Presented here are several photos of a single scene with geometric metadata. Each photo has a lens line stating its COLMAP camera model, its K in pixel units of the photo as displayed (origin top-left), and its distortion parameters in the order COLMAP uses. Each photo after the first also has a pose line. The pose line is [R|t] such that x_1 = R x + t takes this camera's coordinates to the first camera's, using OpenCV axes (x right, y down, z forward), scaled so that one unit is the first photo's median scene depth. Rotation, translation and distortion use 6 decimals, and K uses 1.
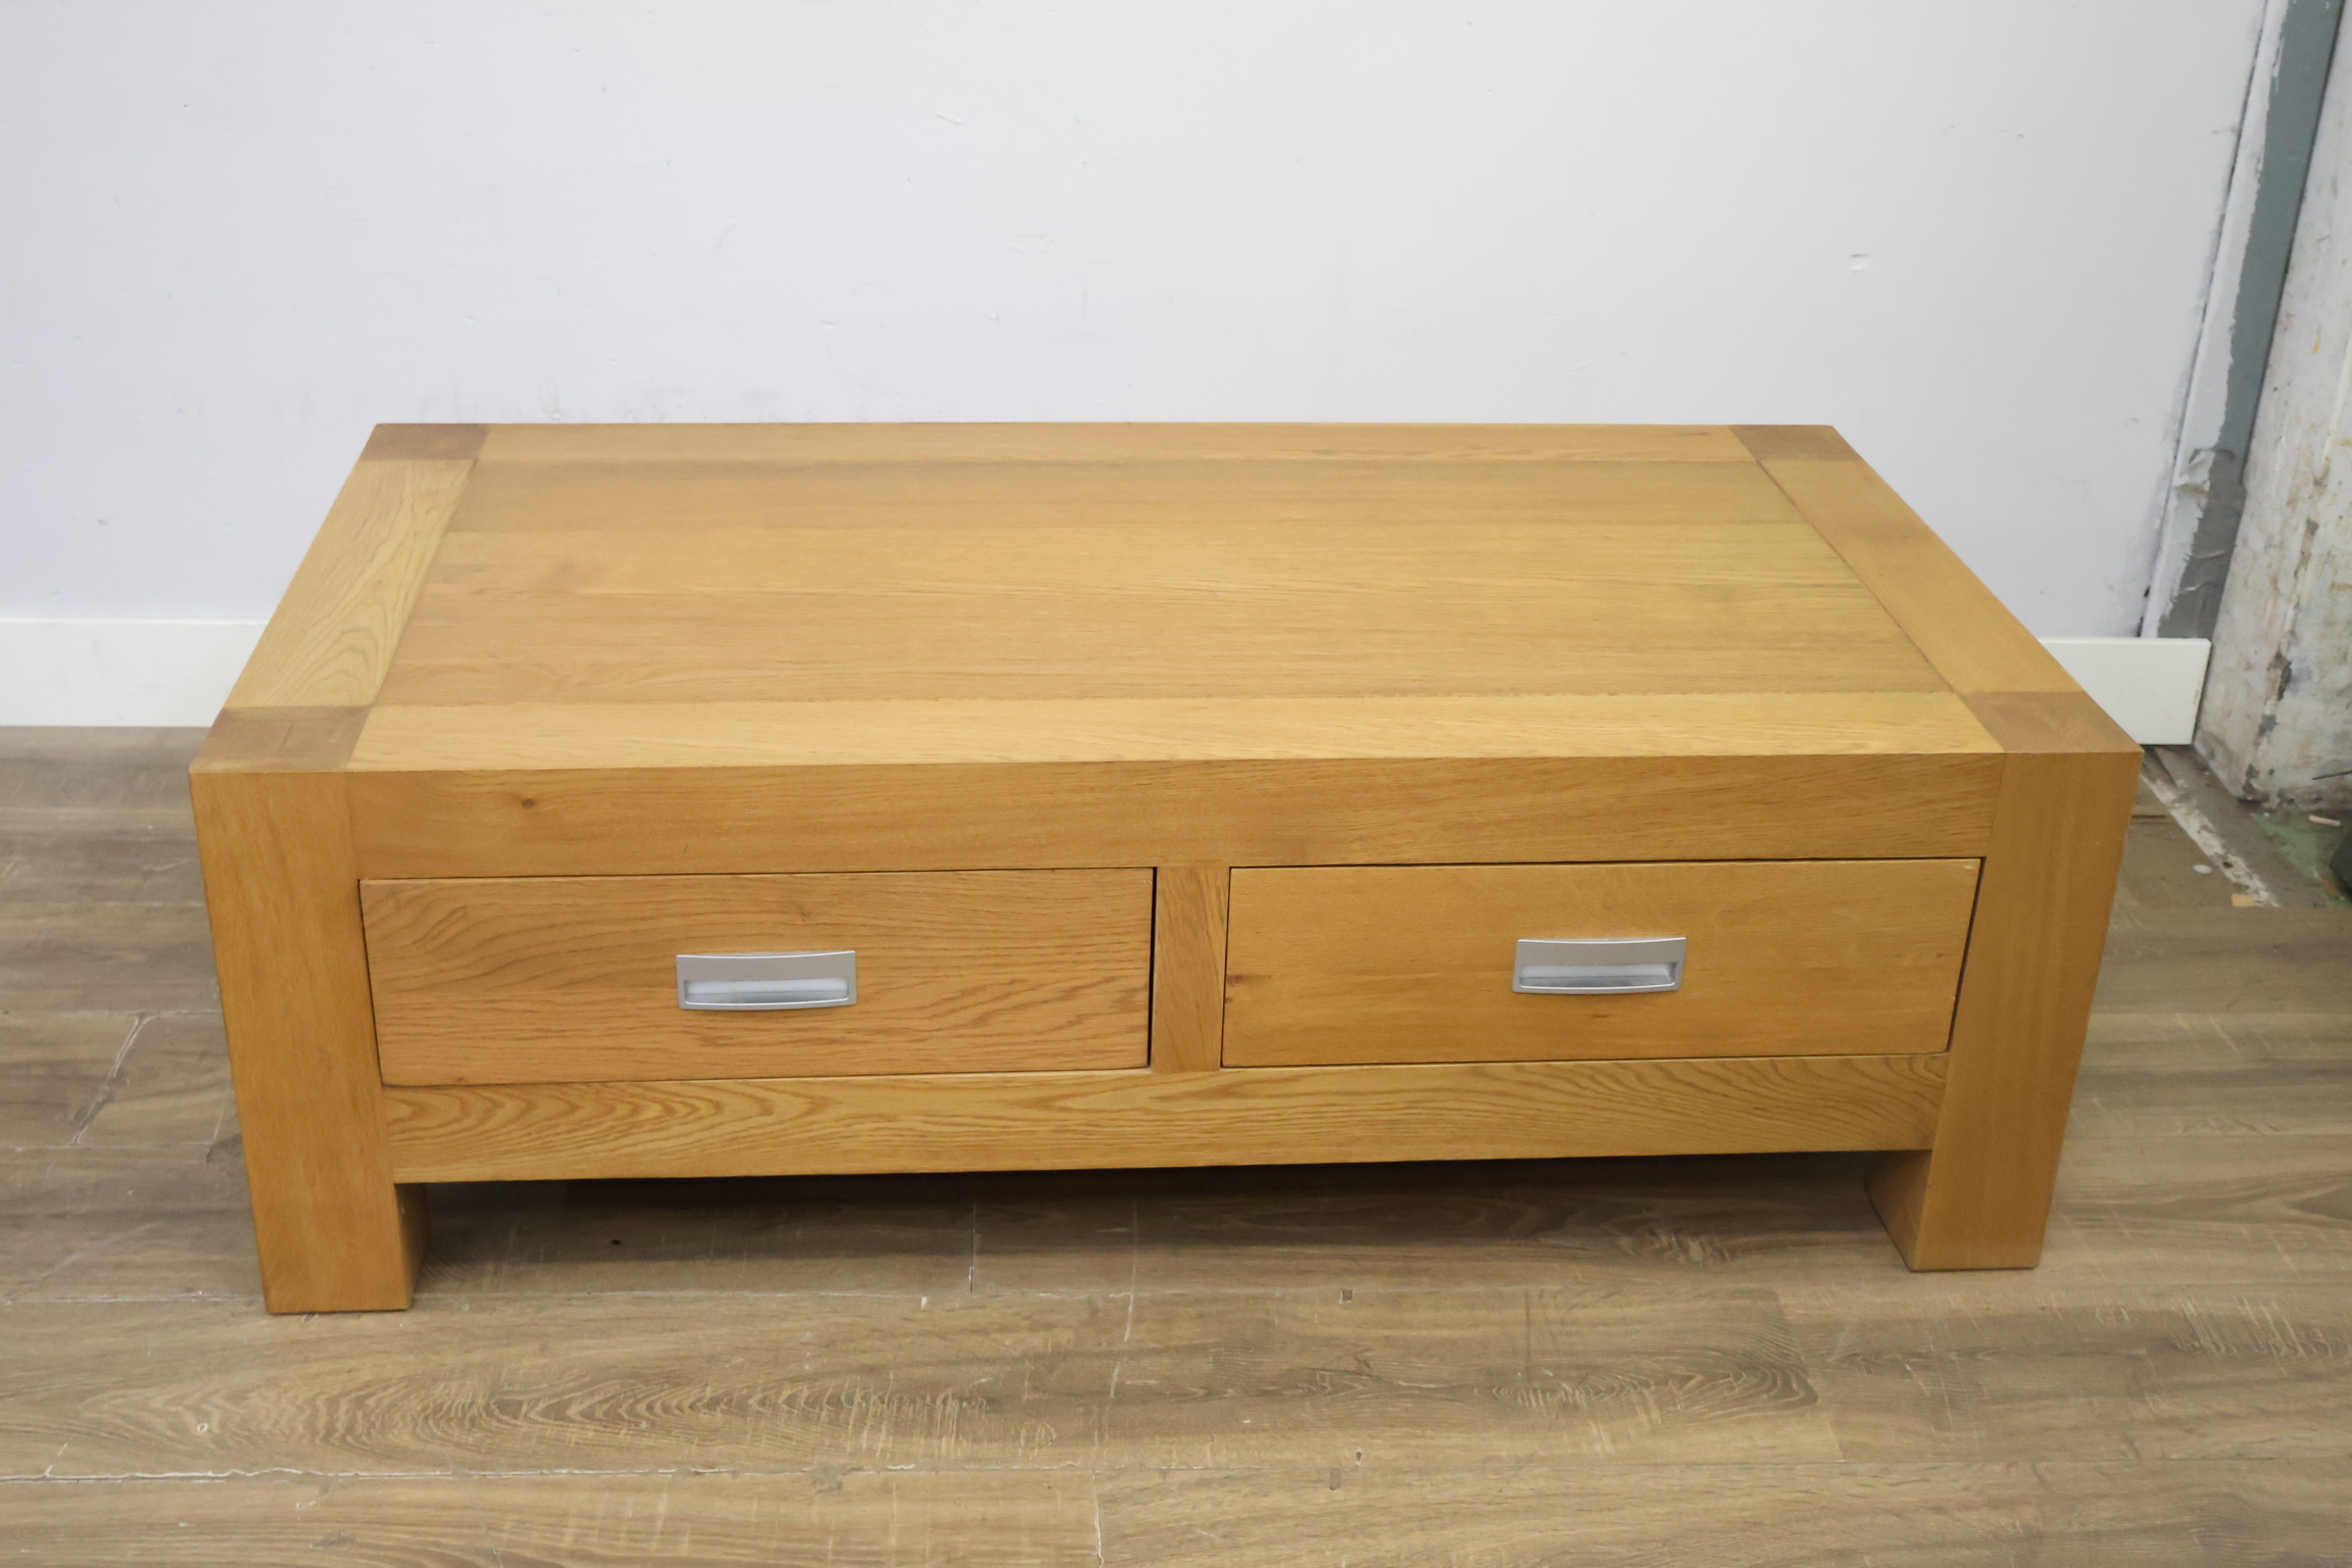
lens RADIAL K [[2851.9, 0, 1152.1], [0, 2851.9, 794.3], [0, 0, 1]] dist [-0.004074, 0.000000]
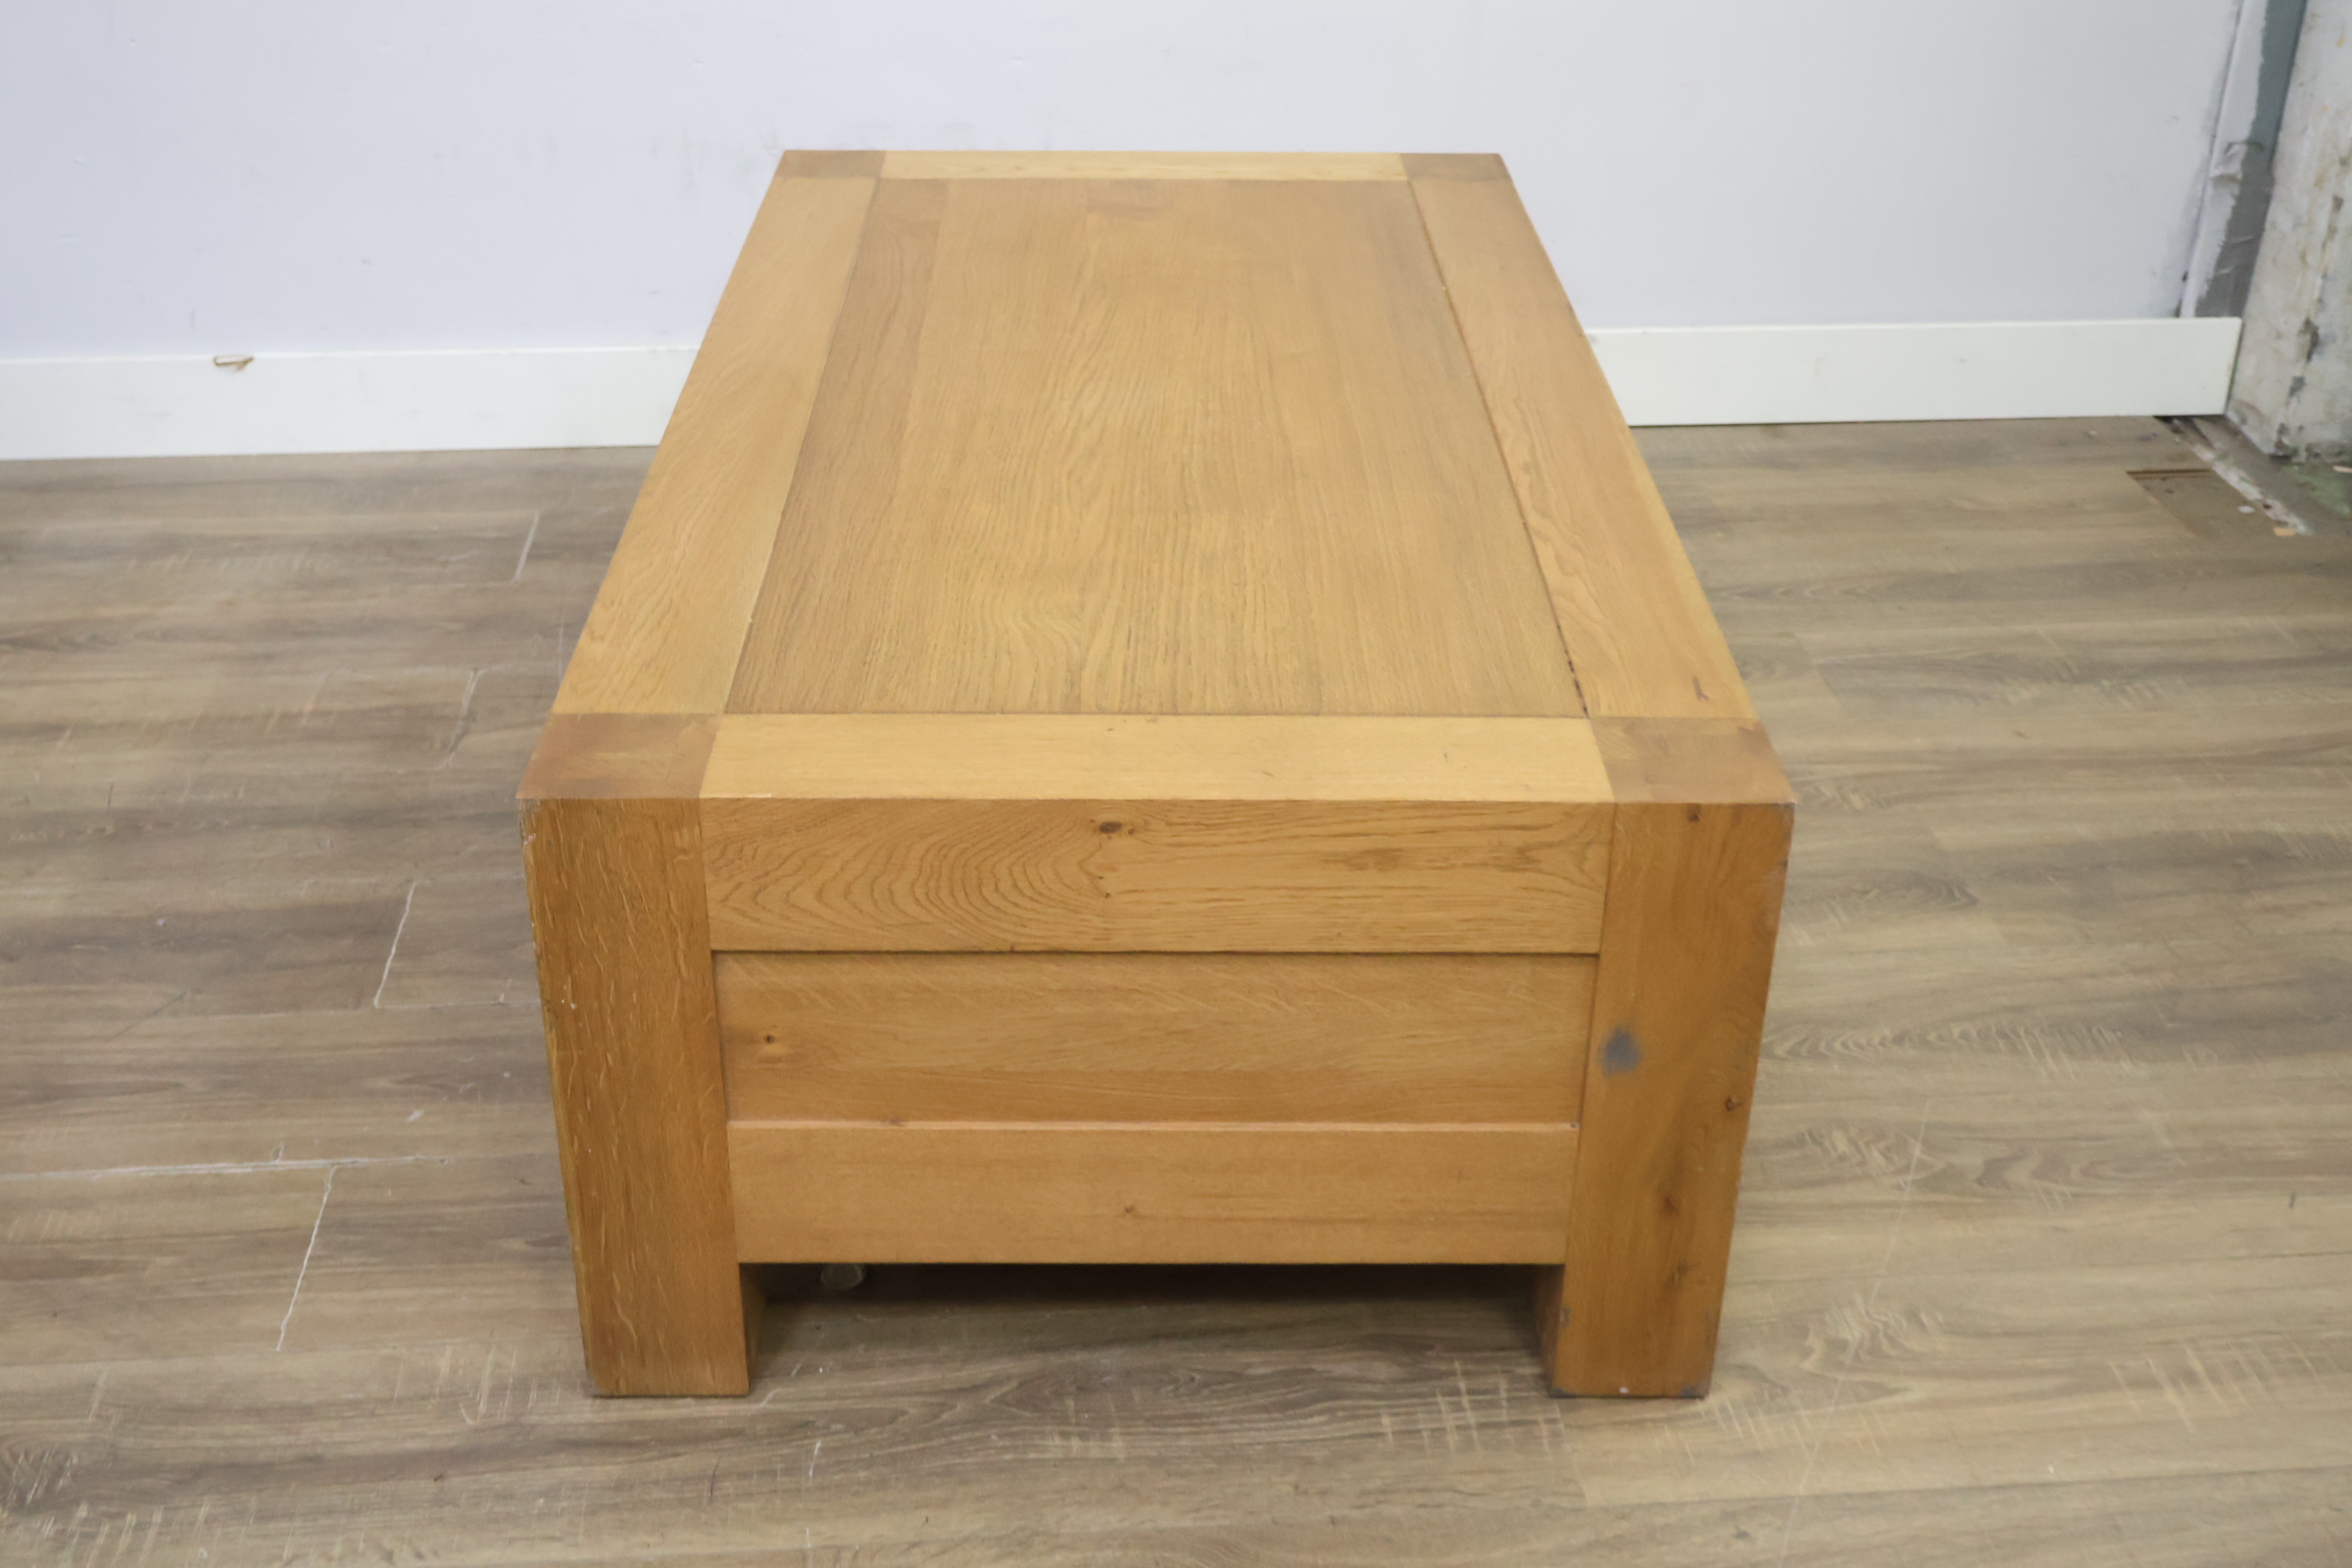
lens RADIAL K [[2767.5, 0, 1156.8], [0, 2767.5, 809.5], [0, 0, 1]] dist [-0.006123, 0.000000]
pose [[0.999182, -0.034895, 0.020414, -0.128494], [0.033764, 0.998004, 0.053364, 0.100643], [-0.022235, -0.052631, 0.998366, -0.134893]]
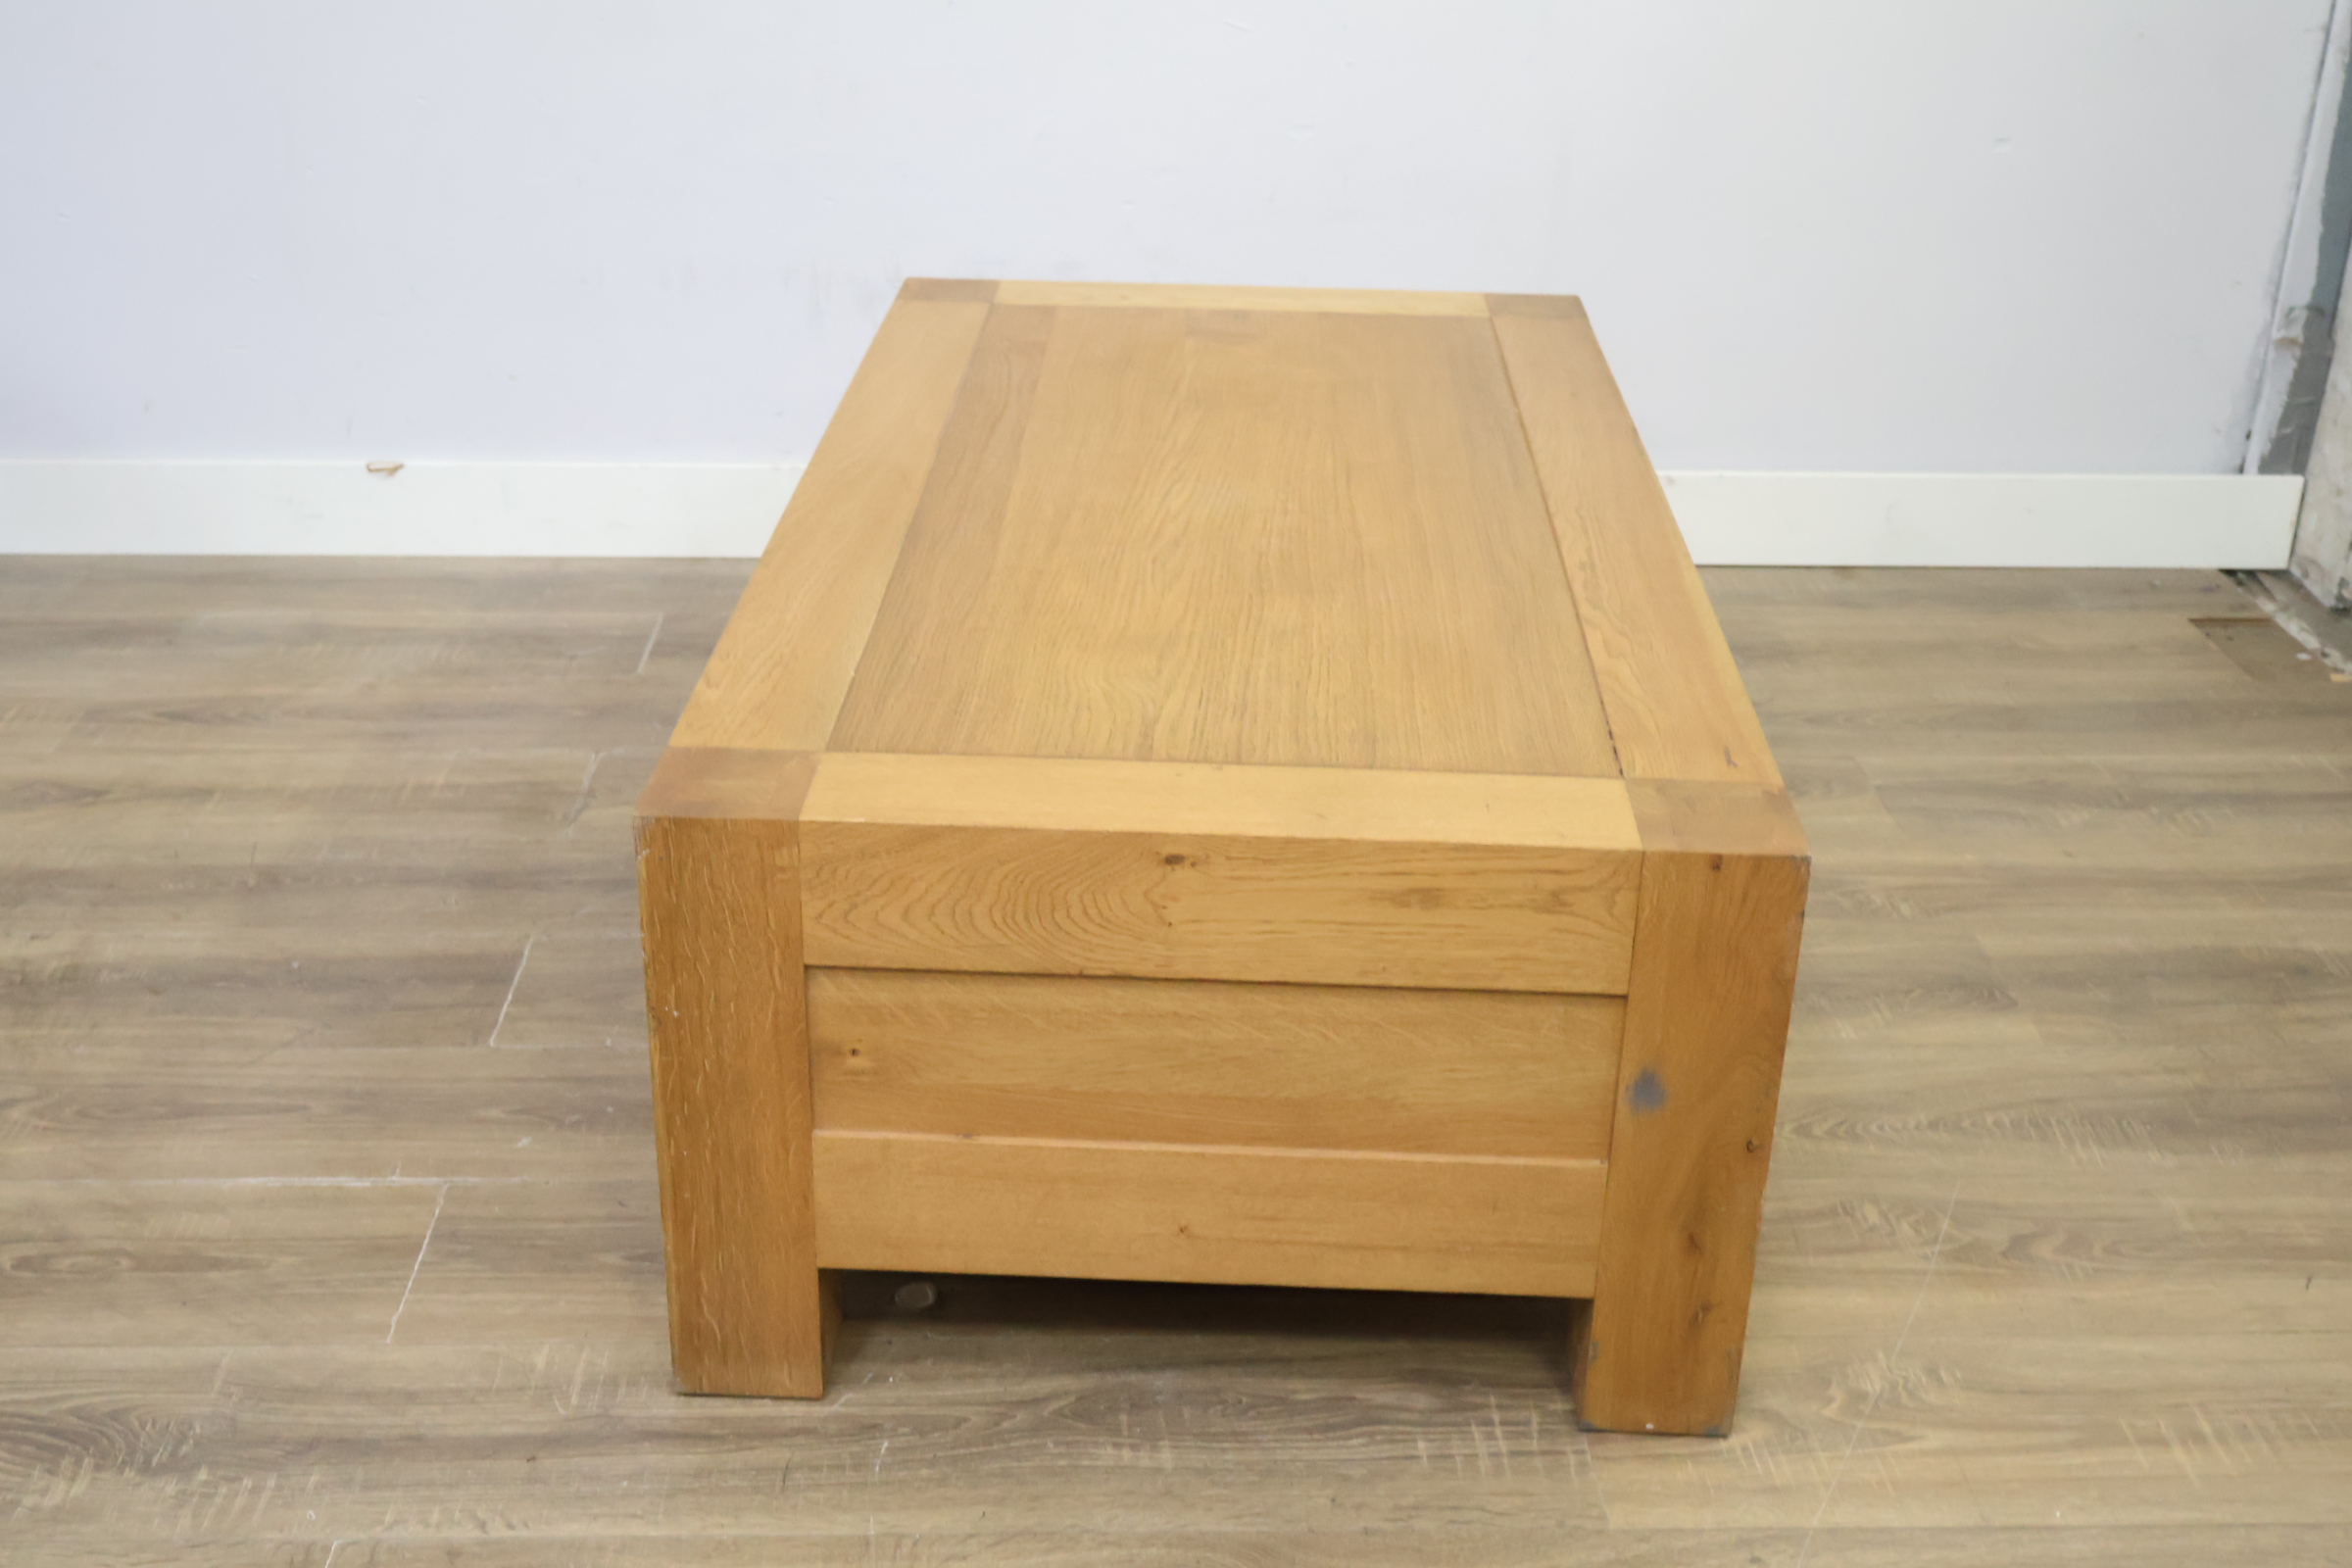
lens RADIAL K [[2767.5, 0, 1143.8], [0, 2767.5, 782.3], [0, 0, 1]] dist [-0.006123, 0.000000]
pose [[0.999763, -0.004085, -0.021384, -0.117165], [0.003623, 0.999760, -0.021601, 0.140447], [0.021468, 0.021518, 0.999538, -0.201131]]
